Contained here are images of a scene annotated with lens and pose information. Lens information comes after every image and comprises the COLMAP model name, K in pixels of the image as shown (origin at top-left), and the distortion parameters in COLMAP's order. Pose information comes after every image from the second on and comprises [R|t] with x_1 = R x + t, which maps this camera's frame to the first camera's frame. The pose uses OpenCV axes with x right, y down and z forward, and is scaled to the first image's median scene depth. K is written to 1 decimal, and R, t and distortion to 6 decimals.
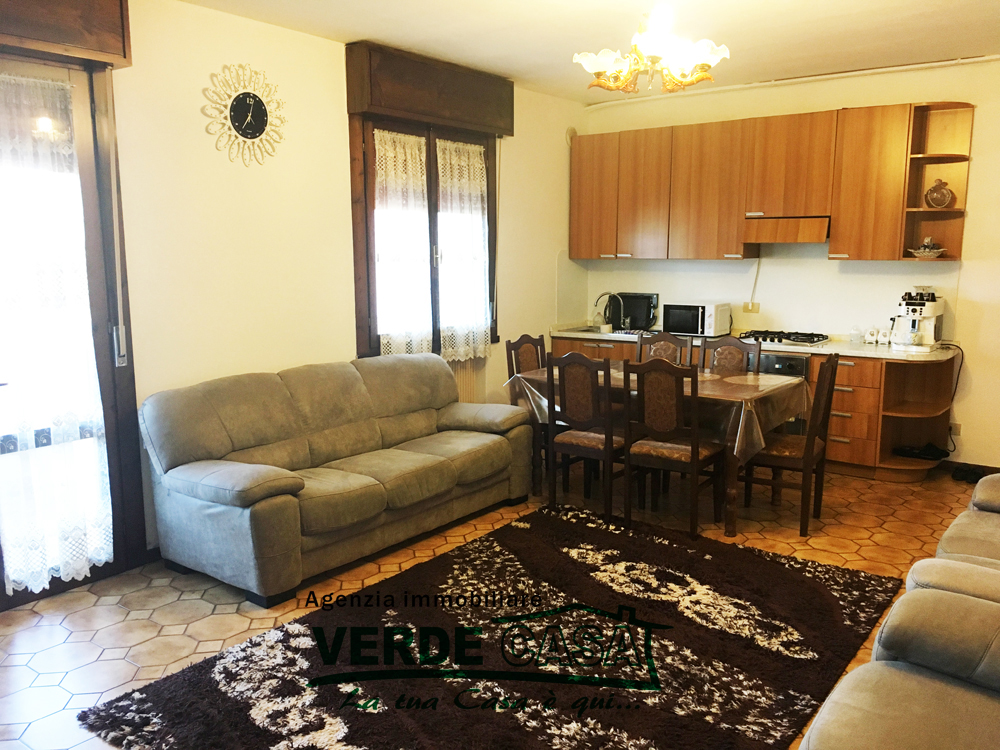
lens RADIAL K [[849.1, 0, 498.2], [0, 849.1, 366.3], [0, 0, 1]] dist [0.077138, -0.096566]
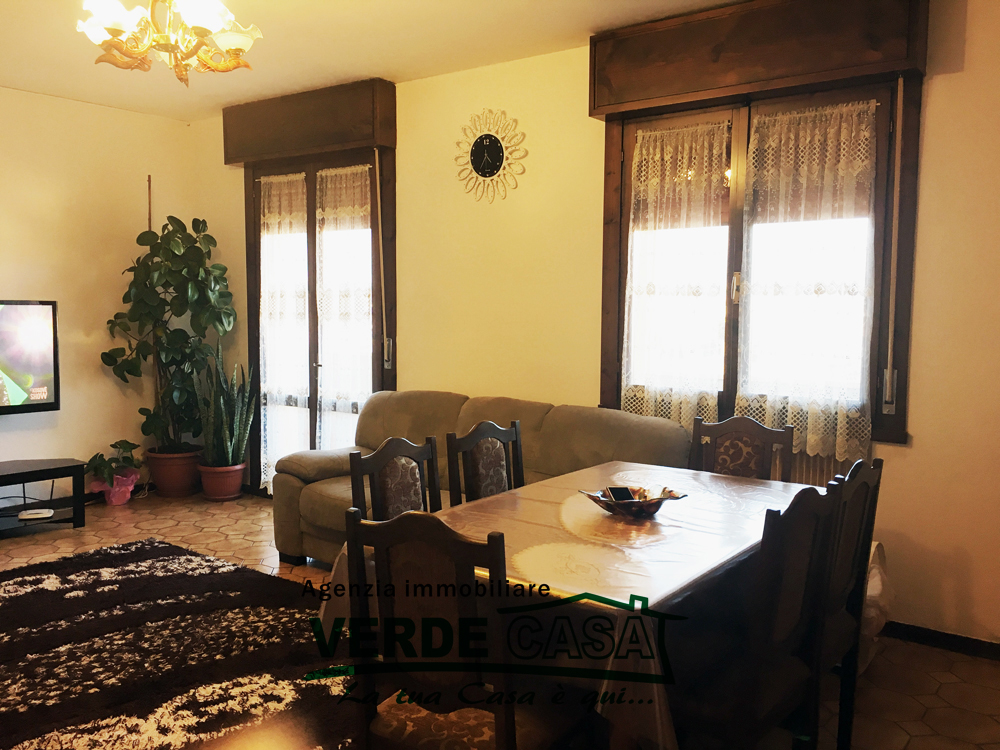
lens RADIAL K [[849.1, 0, 499.6], [0, 849.1, 373.4], [0, 0, 1]] dist [0.077138, -0.096566]
pose [[-0.008067, 0.099111, -0.995044, 0.802752], [-0.133939, 0.986002, 0.099296, -0.134427], [0.990957, 0.134076, 0.005321, 1.059600]]
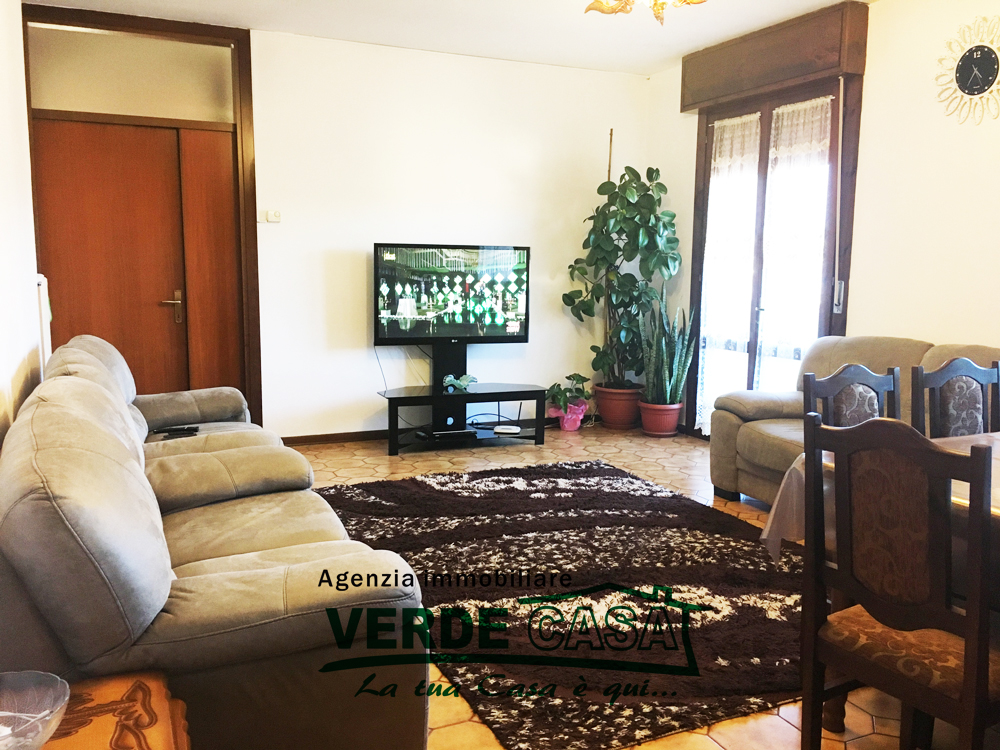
lens RADIAL K [[849.1, 0, 496.7], [0, 849.1, 373.9], [0, 0, 1]] dist [0.077138, -0.096566]
pose [[-0.483182, 0.124452, -0.866629, 0.831387], [-0.112563, 0.972801, 0.202457, -0.102480], [0.868254, 0.195374, -0.456031, 1.052060]]
